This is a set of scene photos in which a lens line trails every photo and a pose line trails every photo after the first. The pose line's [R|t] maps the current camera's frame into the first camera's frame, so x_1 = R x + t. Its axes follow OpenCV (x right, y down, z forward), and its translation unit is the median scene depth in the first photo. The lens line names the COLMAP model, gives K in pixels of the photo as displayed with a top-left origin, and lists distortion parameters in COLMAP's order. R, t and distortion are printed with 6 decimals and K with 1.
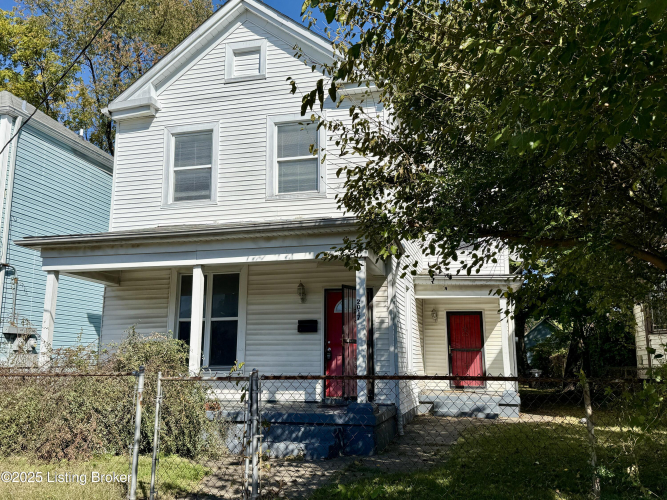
lens RADIAL K [[617.9, 0, 332.0], [0, 617.9, 252.3], [0, 0, 1]] dist [0.006289, 0.000000]
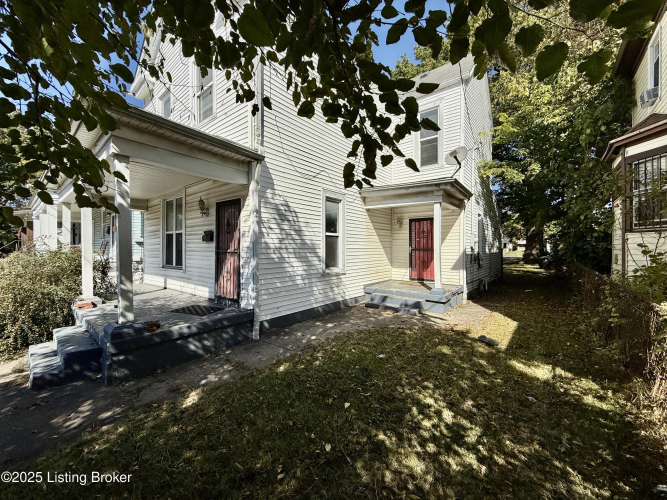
lens RADIAL K [[266.3, 0, 333.2], [0, 266.3, 249.6], [0, 0, 1]] dist [-0.000177, 0.000319]
pose [[0.911174, -0.003313, -0.412007, 0.349858], [0.078265, 0.983153, 0.165182, 0.074289], [0.404519, -0.182756, 0.896083, 0.593587]]
